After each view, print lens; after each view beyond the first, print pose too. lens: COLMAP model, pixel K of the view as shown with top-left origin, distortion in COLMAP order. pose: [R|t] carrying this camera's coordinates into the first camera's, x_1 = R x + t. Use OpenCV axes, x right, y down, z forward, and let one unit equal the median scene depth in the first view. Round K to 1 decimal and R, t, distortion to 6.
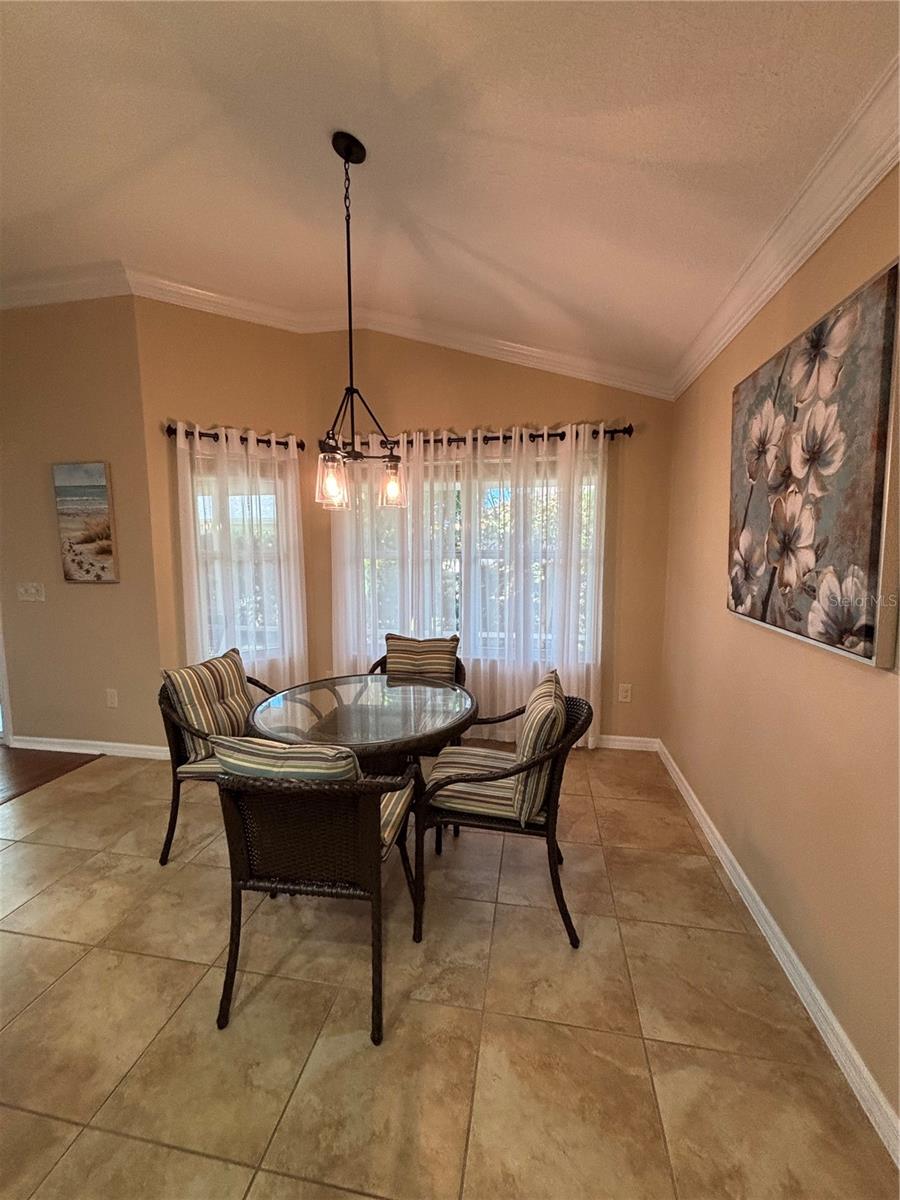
lens RADIAL K [[477.9, 0, 450.0], [0, 477.9, 600.0], [0, 0, 1]] dist [-0.014959, 0.000159]
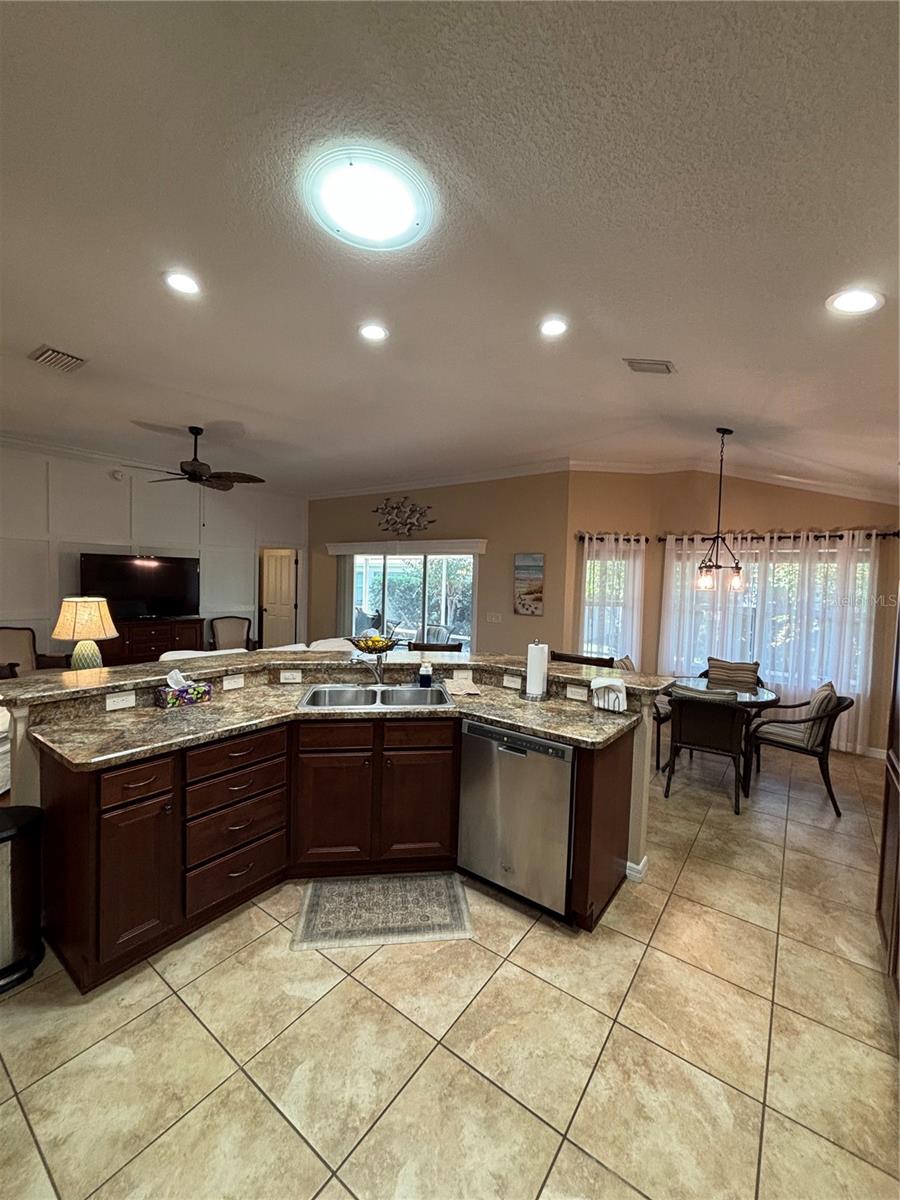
lens RADIAL K [[477.9, 0, 450.0], [0, 477.9, 600.0], [0, 0, 1]] dist [-0.014959, 0.000159]
pose [[0.894843, 0.045773, -0.444028, -0.197002], [-0.076624, 0.995715, -0.051776, 0.025401], [0.439755, 0.080354, 0.894516, -0.860905]]
